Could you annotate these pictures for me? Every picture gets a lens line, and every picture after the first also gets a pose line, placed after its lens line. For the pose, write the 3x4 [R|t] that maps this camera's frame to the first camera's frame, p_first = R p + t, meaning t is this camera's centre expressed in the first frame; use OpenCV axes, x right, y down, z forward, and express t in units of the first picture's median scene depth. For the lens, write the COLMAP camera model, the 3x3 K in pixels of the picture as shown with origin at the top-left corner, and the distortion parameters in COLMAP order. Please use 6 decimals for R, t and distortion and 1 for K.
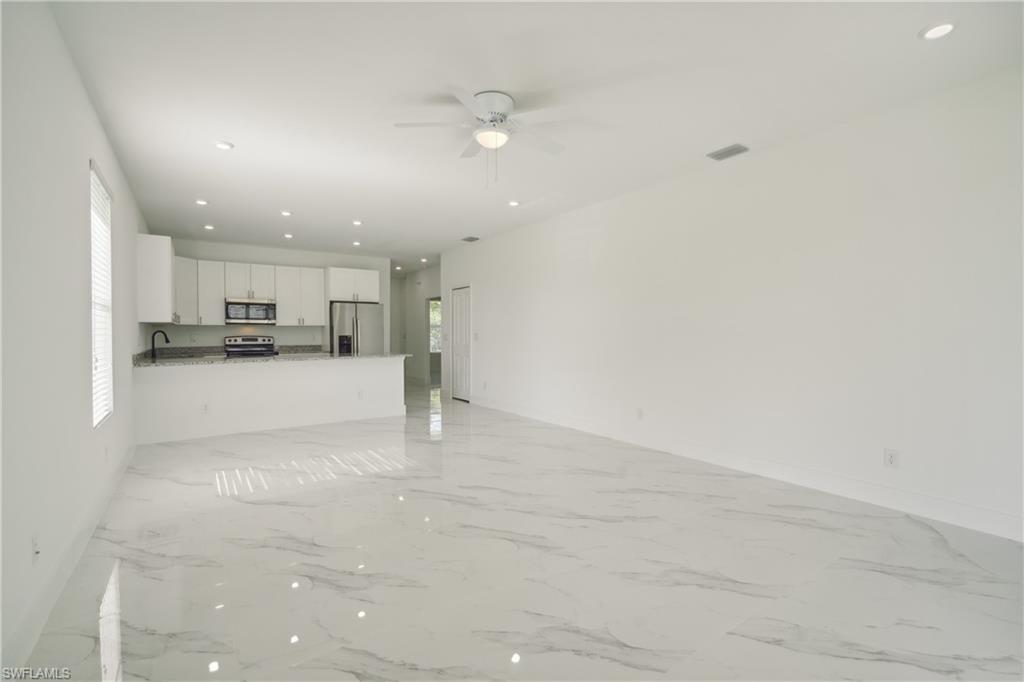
lens RADIAL K [[470.2, 0, 514.7], [0, 470.2, 332.5], [0, 0, 1]] dist [-0.017325, 0.007940]
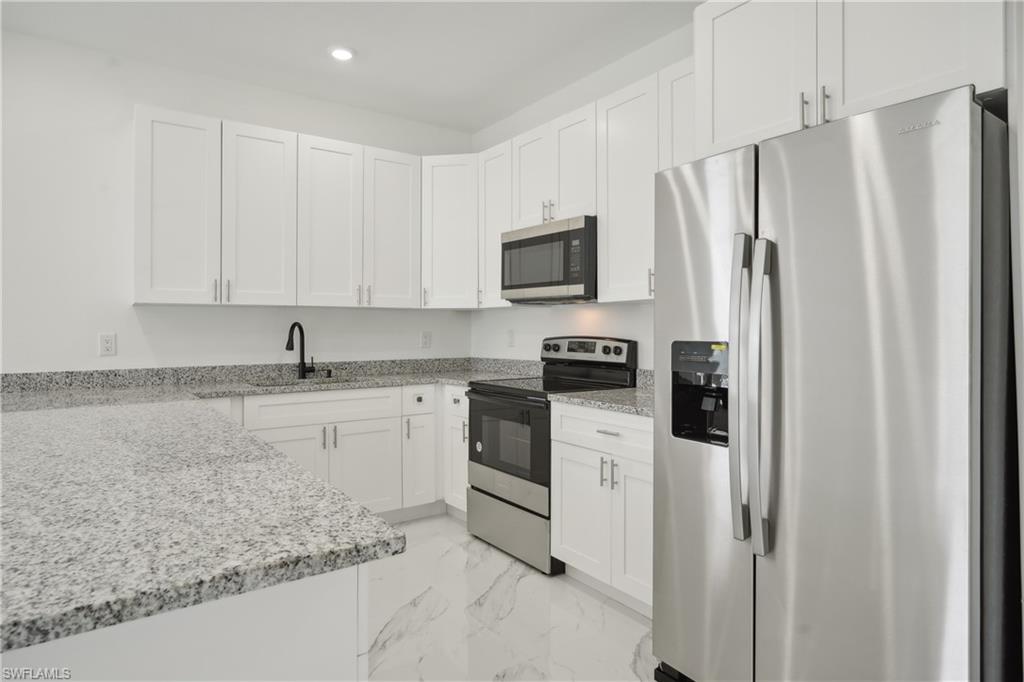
lens RADIAL K [[587.4, 0, 511.6], [0, 587.4, 326.6], [0, 0, 1]] dist [-0.007199, 0.003284]
pose [[0.018831, -0.000248, -0.999823, -0.145290], [0.002916, 0.999996, -0.000193, 0.000578], [0.999818, -0.002911, 0.018831, 0.956637]]
